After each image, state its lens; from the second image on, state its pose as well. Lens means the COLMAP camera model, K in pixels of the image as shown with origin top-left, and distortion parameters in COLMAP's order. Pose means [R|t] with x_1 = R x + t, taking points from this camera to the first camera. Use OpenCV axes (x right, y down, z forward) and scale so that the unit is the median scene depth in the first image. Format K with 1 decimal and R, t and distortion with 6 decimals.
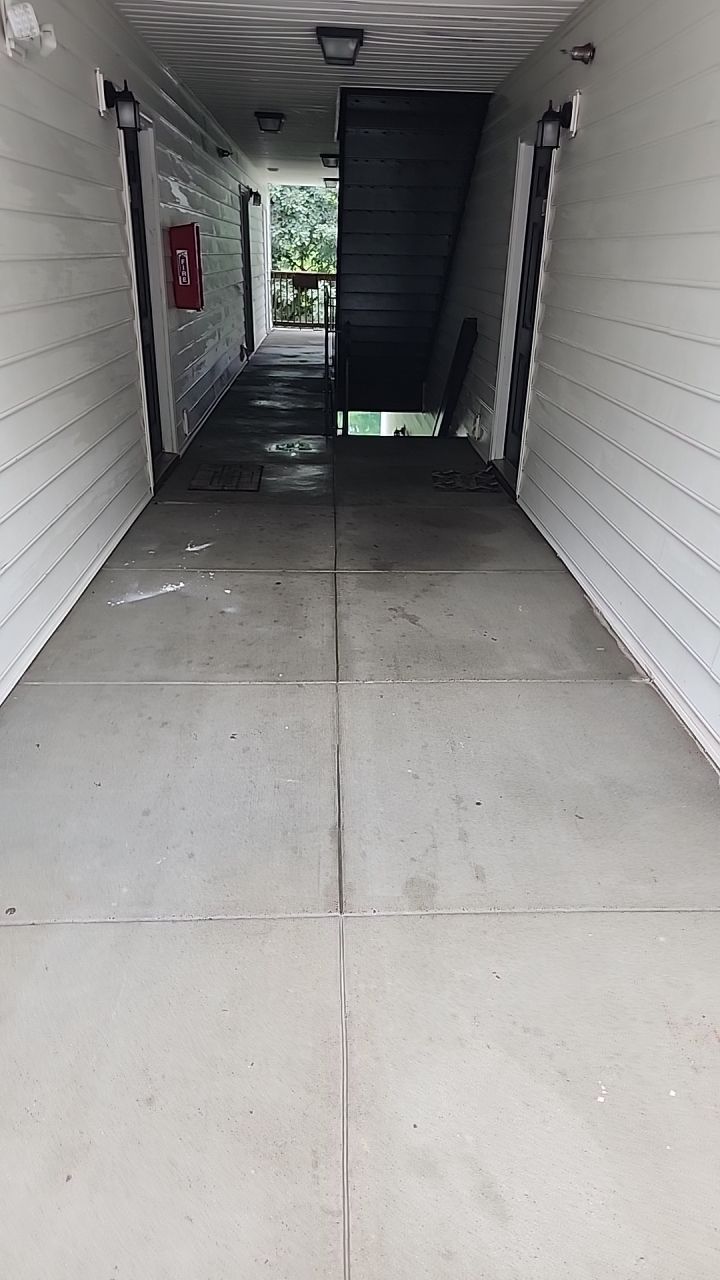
lens RADIAL K [[836.4, 0, 361.0], [0, 836.4, 605.4], [0, 0, 1]] dist [0.052060, 0.001206]
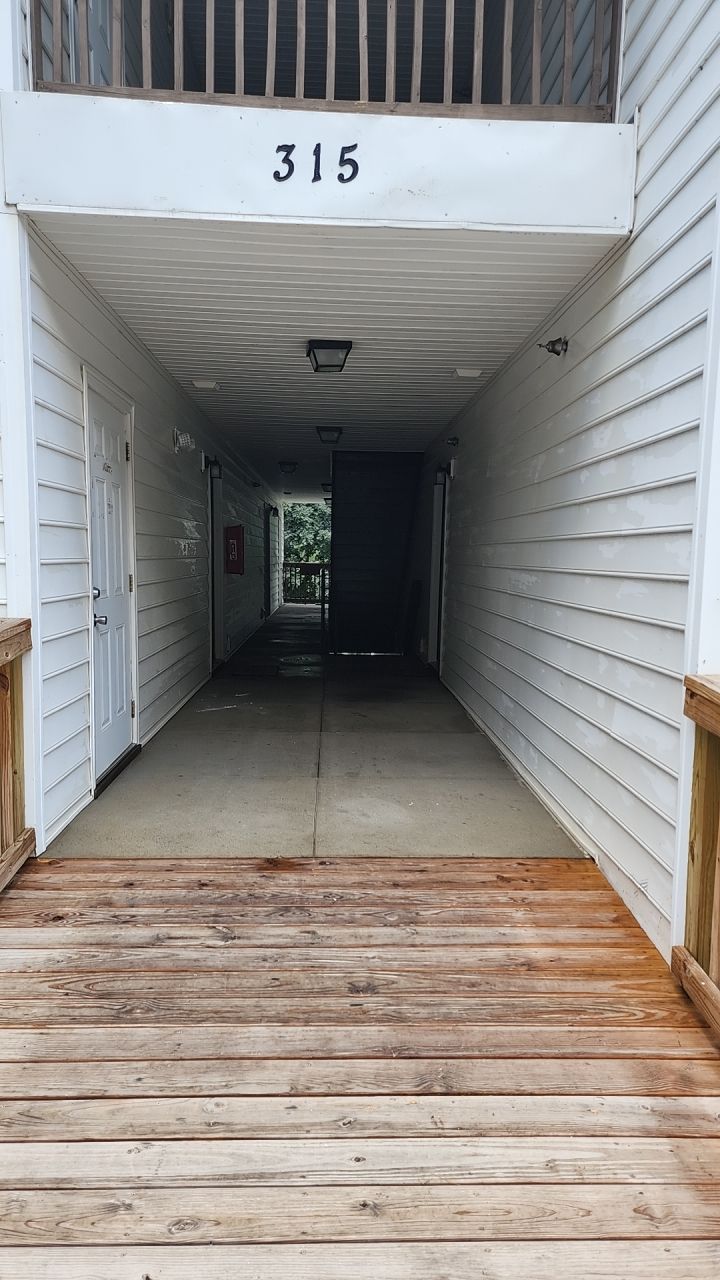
lens RADIAL K [[822.8, 0, 360.0], [0, 822.8, 640.0], [0, 0, 1]] dist [-0.029526, 0.000046]
pose [[0.999966, -0.007683, -0.002919, 0.034365], [0.006500, 0.956642, -0.291193, 0.219583], [0.005030, 0.291164, 0.956660, -0.437899]]
